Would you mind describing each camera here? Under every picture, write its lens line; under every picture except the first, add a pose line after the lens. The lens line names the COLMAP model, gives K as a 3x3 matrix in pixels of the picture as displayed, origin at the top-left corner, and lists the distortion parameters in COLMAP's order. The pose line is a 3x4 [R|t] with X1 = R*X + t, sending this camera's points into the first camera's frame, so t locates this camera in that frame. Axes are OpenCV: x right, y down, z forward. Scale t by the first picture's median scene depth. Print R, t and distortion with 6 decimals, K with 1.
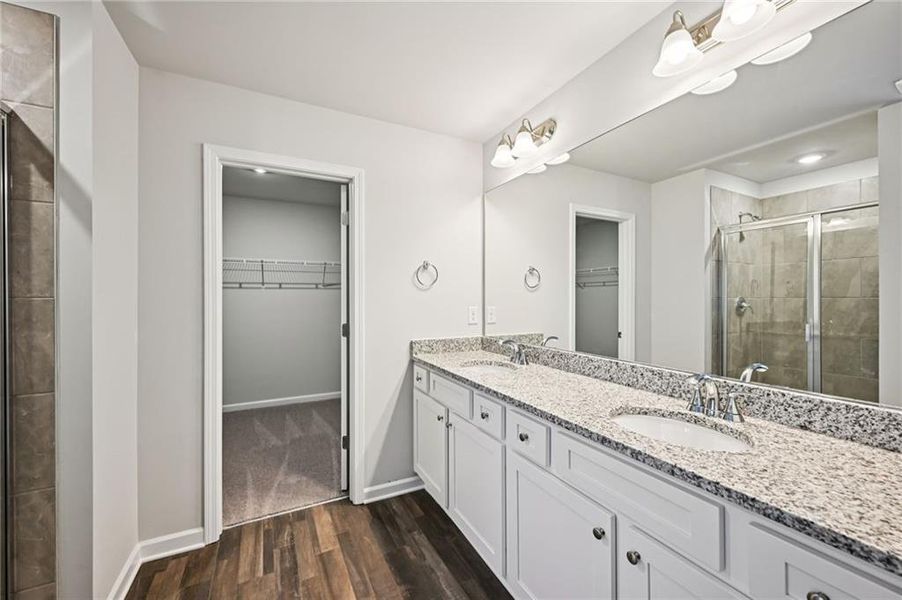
lens RADIAL K [[352.7, 0, 453.6], [0, 352.7, 297.2], [0, 0, 1]] dist [0.000121, -0.000052]
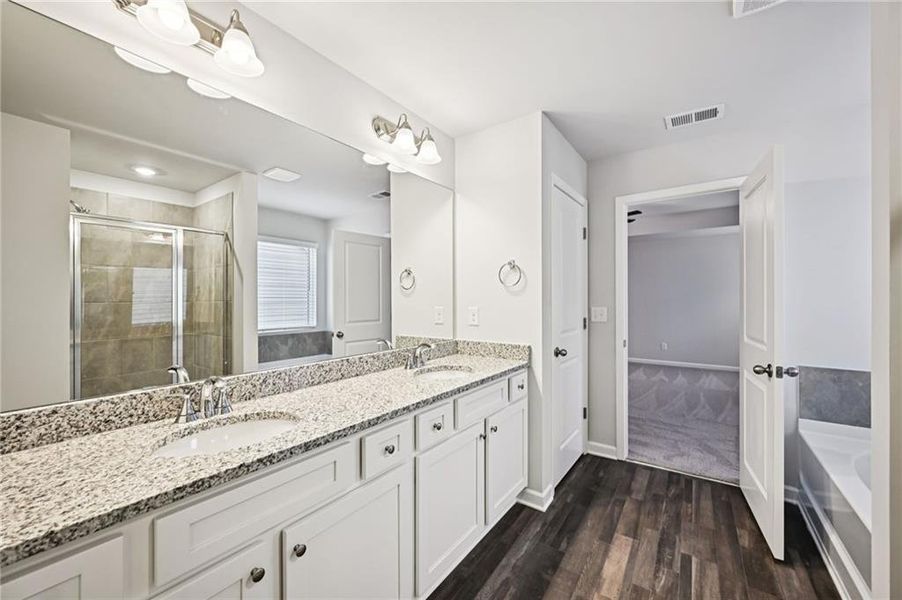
lens RADIAL K [[345.1, 0, 455.3], [0, 345.1, 300.9], [0, 0, 1]] dist [-0.012000, -0.000349]
pose [[-0.453219, 0.005796, 0.891380, -0.715623], [0.007954, 0.999965, -0.002458, 0.010886], [-0.891364, 0.005976, -0.453249, 1.320524]]
